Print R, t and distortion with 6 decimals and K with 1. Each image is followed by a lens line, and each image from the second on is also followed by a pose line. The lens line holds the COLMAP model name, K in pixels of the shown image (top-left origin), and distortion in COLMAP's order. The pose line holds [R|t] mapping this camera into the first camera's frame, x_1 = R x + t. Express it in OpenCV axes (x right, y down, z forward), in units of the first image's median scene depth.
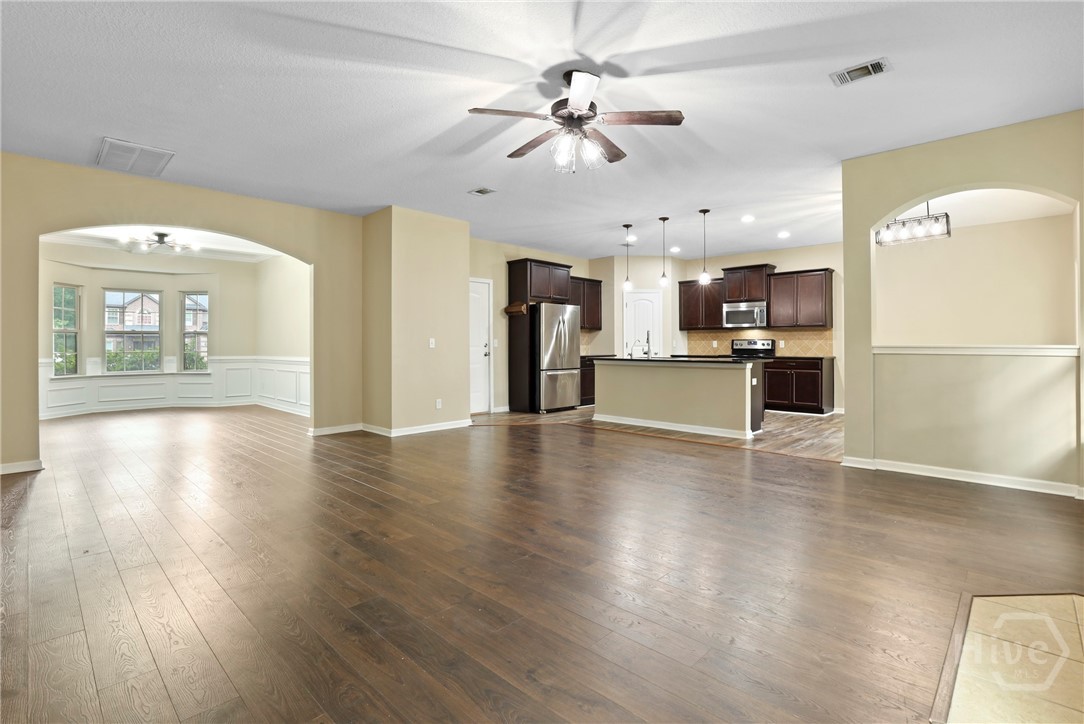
lens RADIAL K [[506.5, 0, 555.0], [0, 506.5, 342.1], [0, 0, 1]] dist [-0.001674, -0.000088]
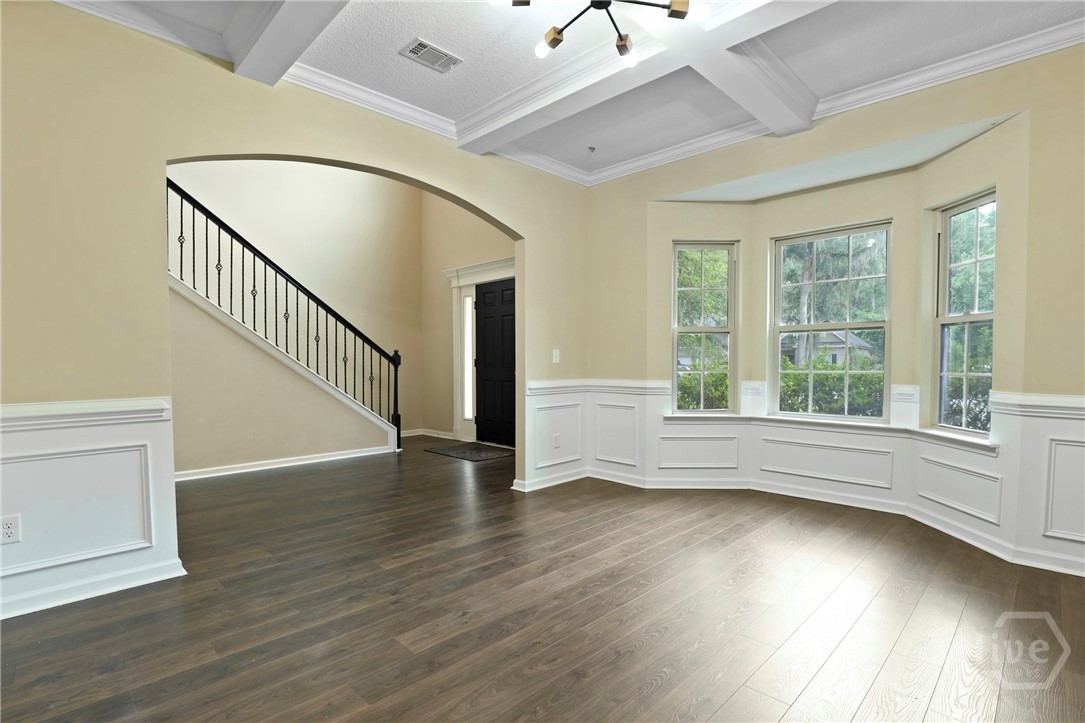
lens RADIAL K [[521.7, 0, 554.7], [0, 521.7, 350.4], [0, 0, 1]] dist [-0.021835, 0.000454]
pose [[-0.025217, -0.010246, -0.999629, -0.435652], [0.008640, 0.999908, -0.010467, 0.004645], [0.999645, -0.008901, -0.025126, 0.892481]]
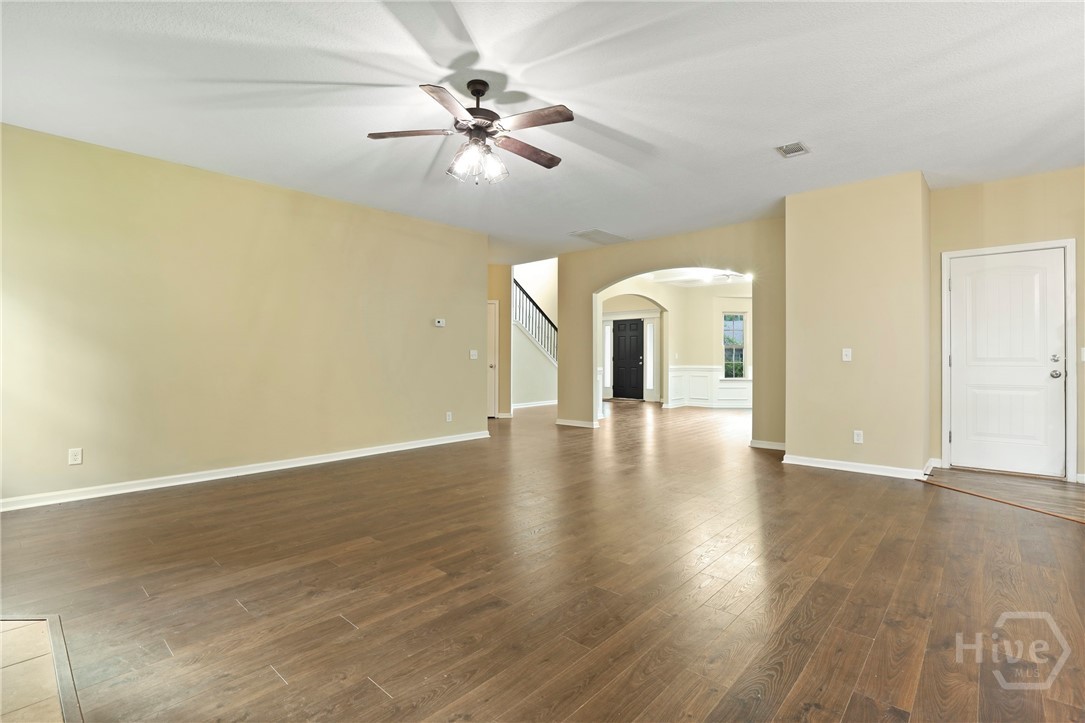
lens RADIAL K [[507.1, 0, 542.5], [0, 507.1, 361.5], [0, 0, 1]] dist [-0.029396, 0.000344]
pose [[0.017455, 0.013605, -0.999755, 0.425371], [0.003512, 0.999900, 0.013668, 0.000064], [0.999841, -0.003750, 0.017406, 0.459964]]
